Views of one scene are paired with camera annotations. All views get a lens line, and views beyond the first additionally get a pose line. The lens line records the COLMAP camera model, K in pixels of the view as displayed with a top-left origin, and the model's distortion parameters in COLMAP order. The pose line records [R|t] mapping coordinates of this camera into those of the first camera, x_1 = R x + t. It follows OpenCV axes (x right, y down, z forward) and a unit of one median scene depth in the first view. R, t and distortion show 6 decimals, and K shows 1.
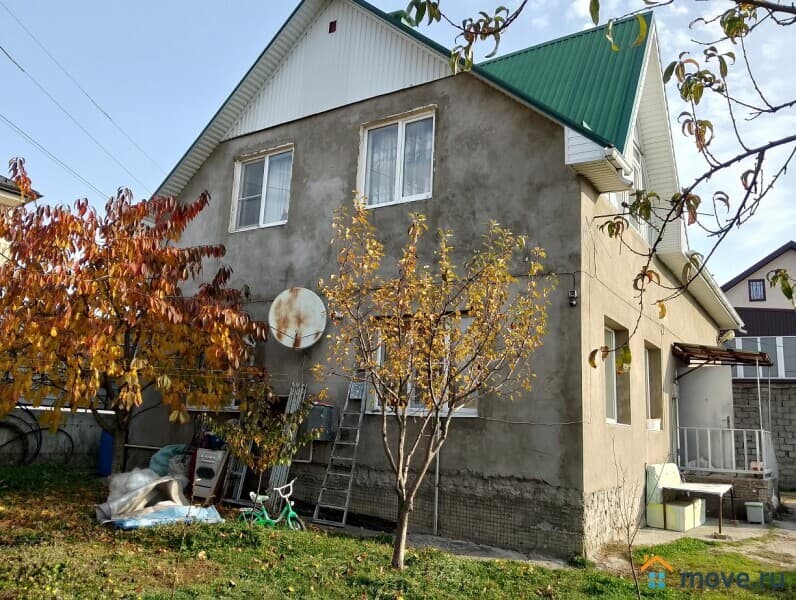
lens RADIAL K [[642.7, 0, 398.0], [0, 642.7, 300.0], [0, 0, 1]] dist [-0.007335, -0.043597]
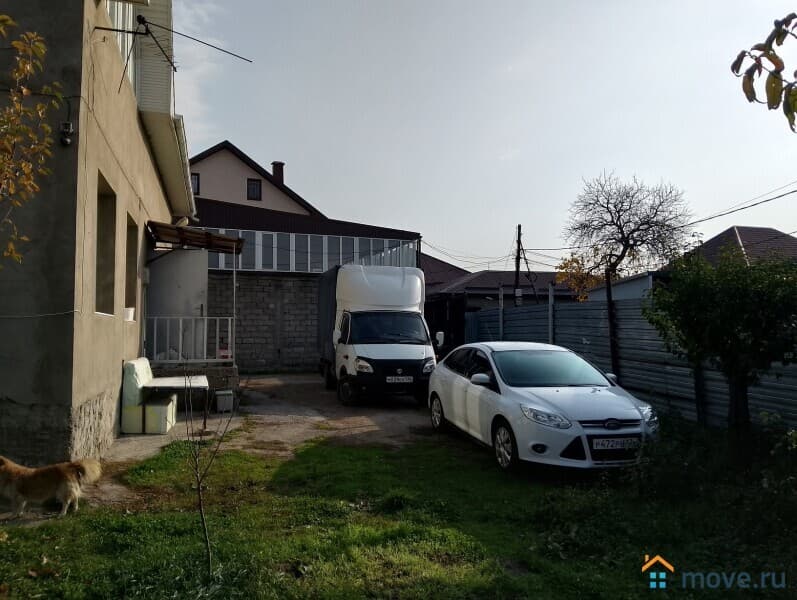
lens RADIAL K [[644.5, 0, 398.5], [0, 644.5, 300.0], [0, 0, 1]] dist [0.005276, -0.003726]
pose [[0.649451, -0.010636, 0.760329, -0.017173], [-0.116806, 0.986639, 0.113574, 0.040166], [-0.751378, -0.162572, 0.639532, 0.205282]]
